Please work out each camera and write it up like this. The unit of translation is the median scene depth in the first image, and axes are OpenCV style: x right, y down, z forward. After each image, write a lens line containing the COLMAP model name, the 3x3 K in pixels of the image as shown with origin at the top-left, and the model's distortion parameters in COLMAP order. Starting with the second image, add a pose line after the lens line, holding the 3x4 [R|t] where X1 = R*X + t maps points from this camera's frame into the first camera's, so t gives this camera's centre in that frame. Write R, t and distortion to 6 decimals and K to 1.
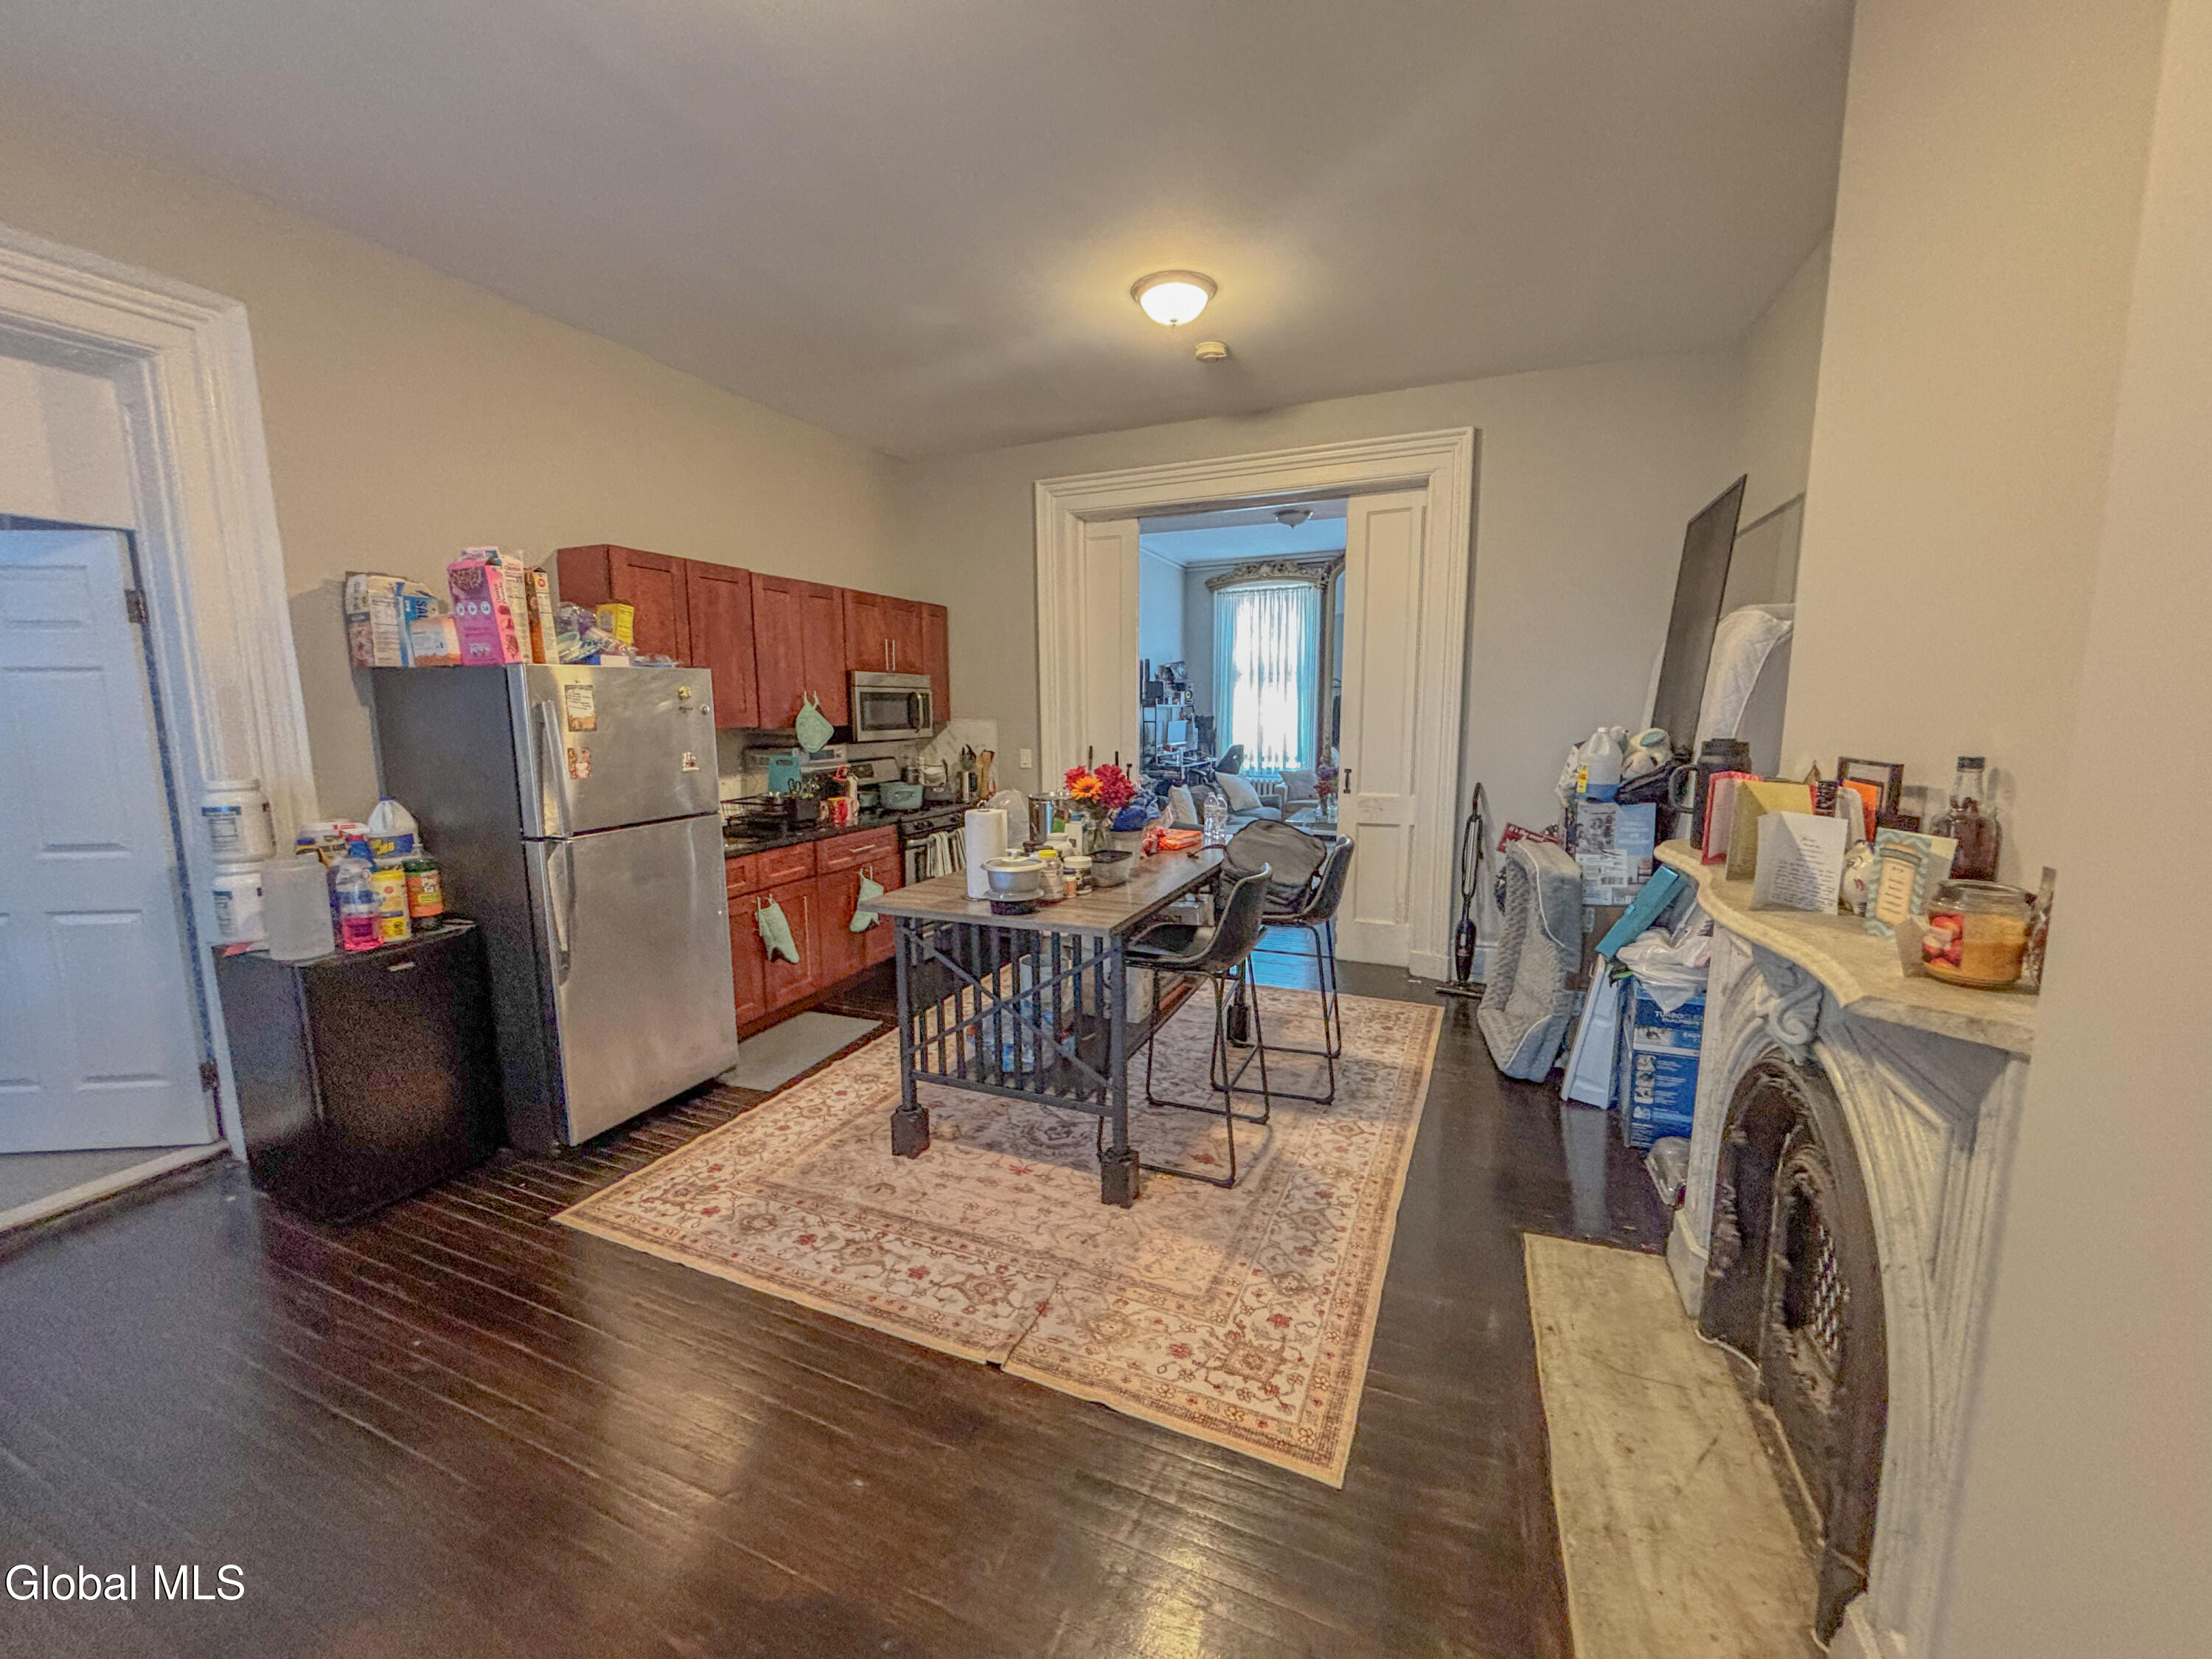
lens RADIAL K [[890.0, 0, 1106.0], [0, 890.0, 829.5], [0, 0, 1]] dist [0.001897, 0.000334]
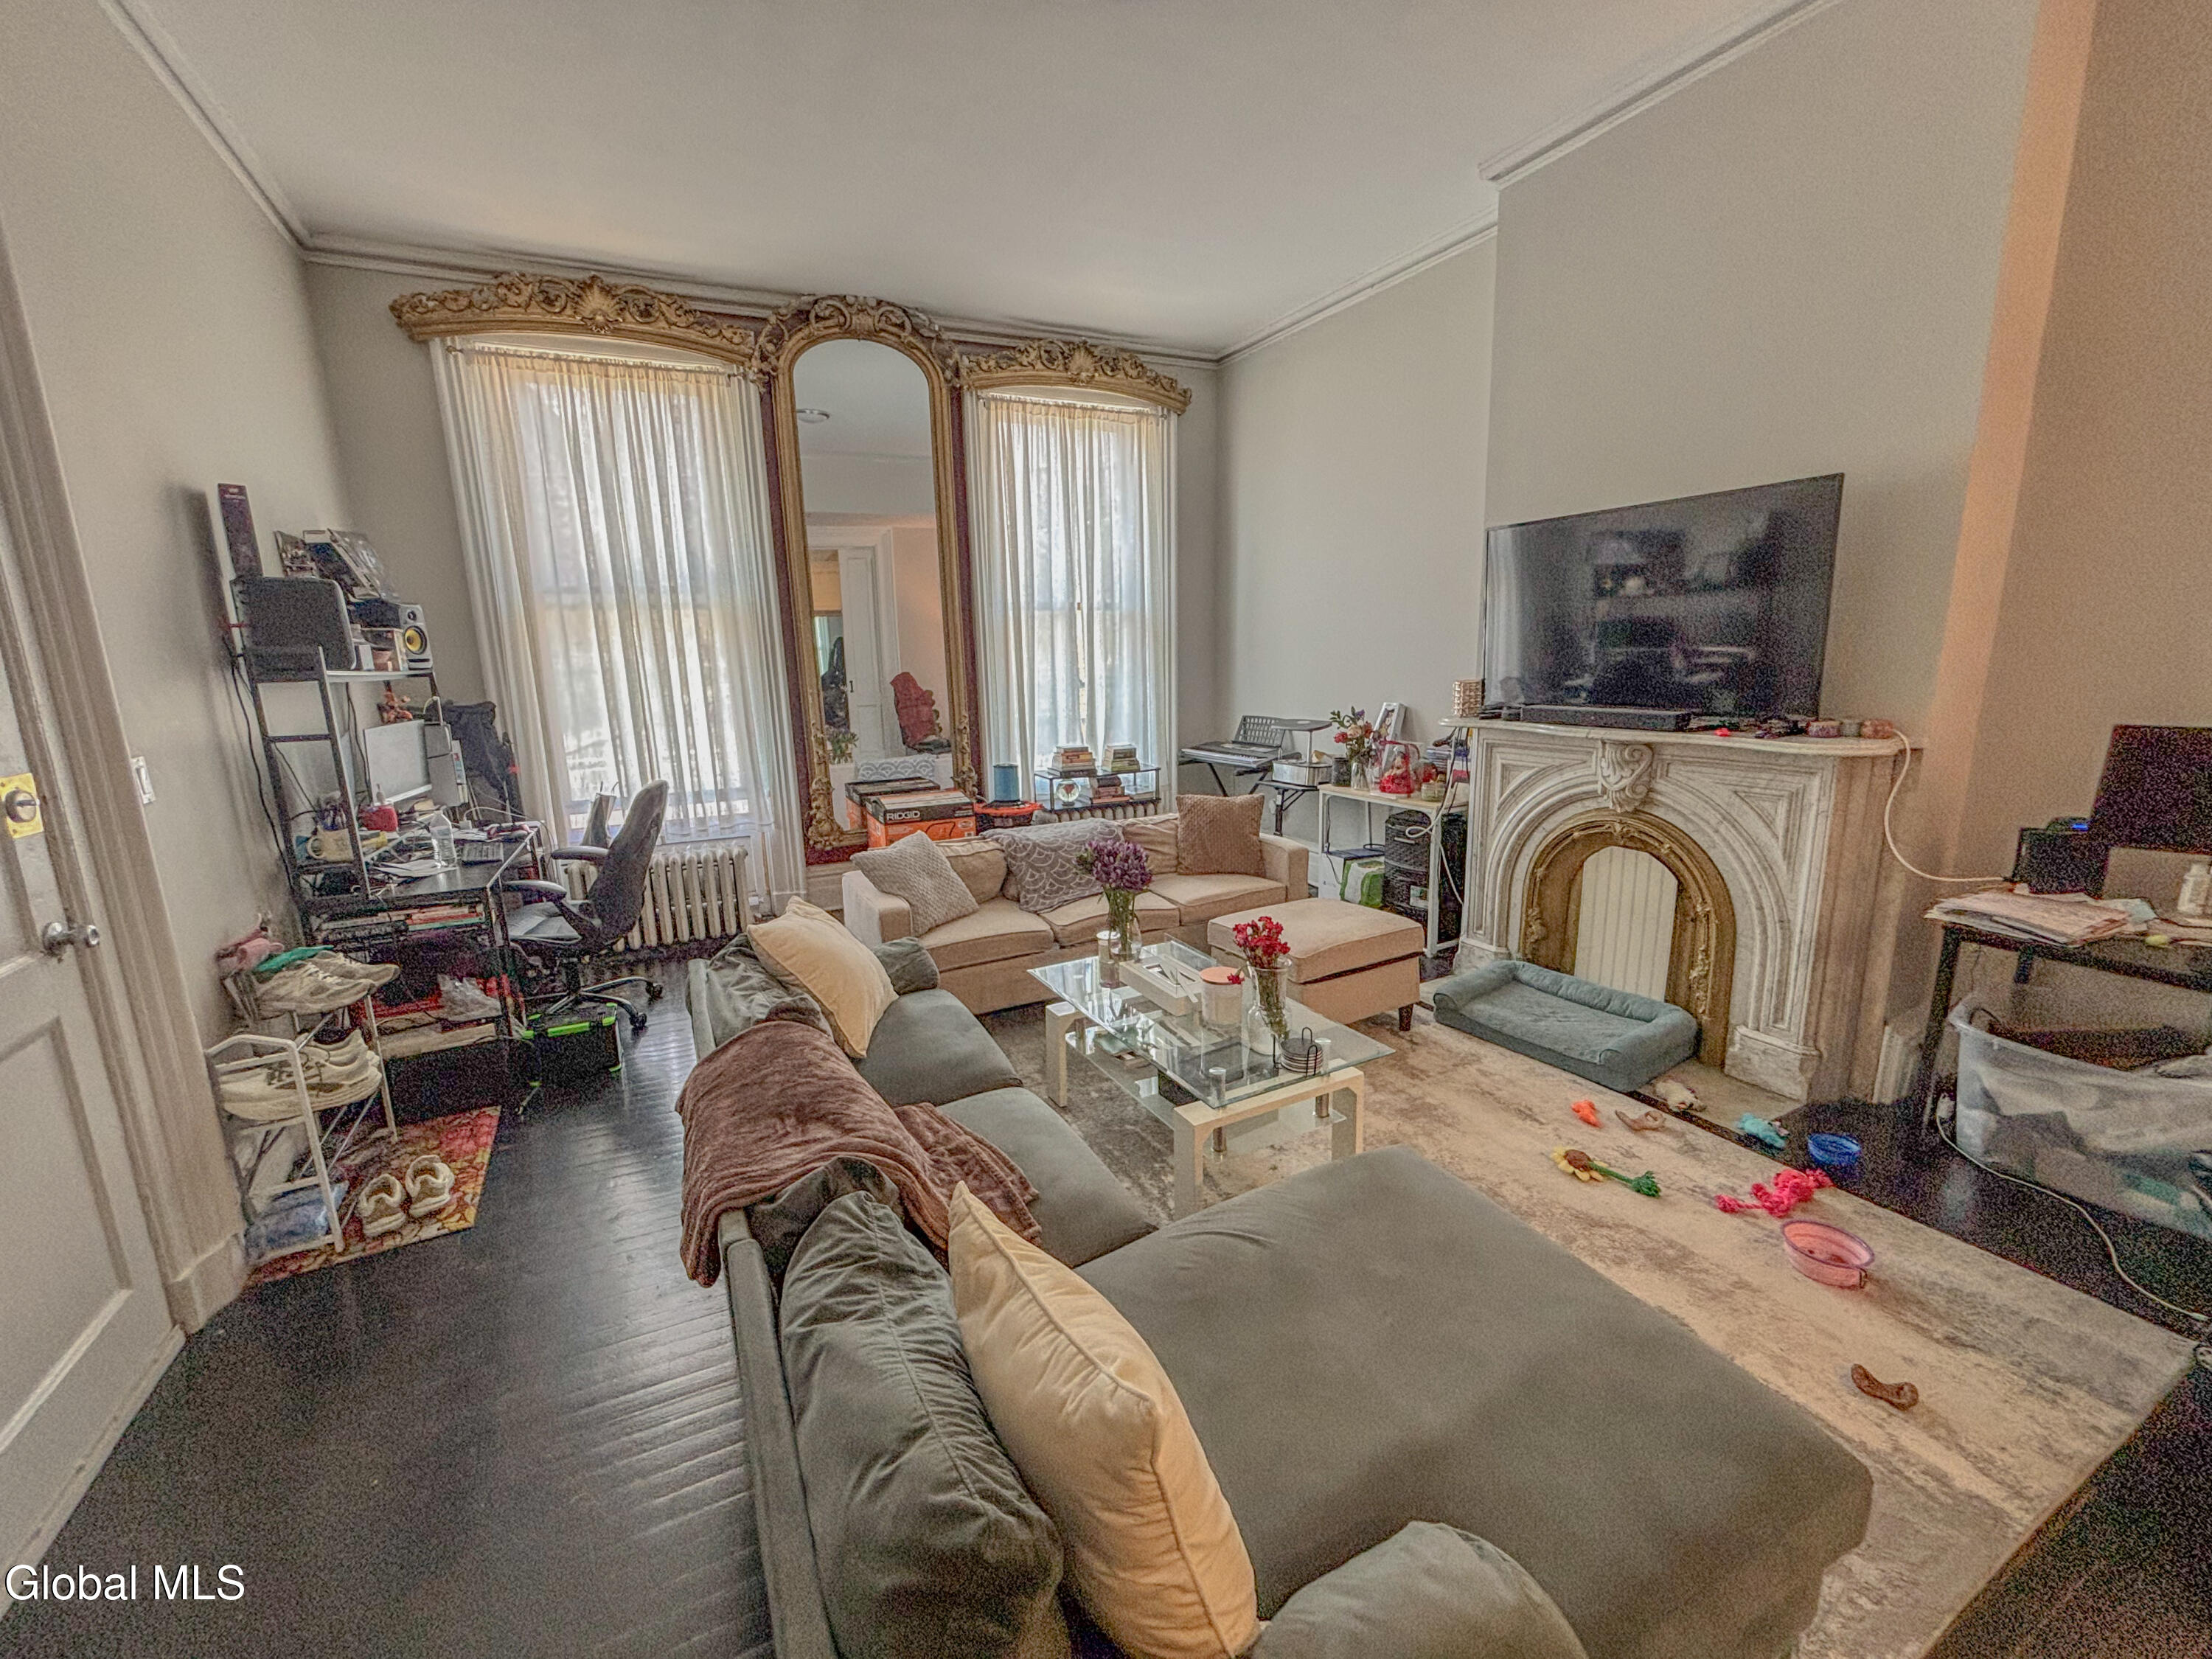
lens RADIAL K [[890.0, 0, 1106.0], [0, 890.0, 829.5], [0, 0, 1]] dist [0.001897, 0.000334]
pose [[0.660959, -0.156133, 0.733999, 0.011070], [0.135201, 0.986887, 0.088179, -0.079248], [-0.738142, 0.040955, 0.673401, 0.602801]]
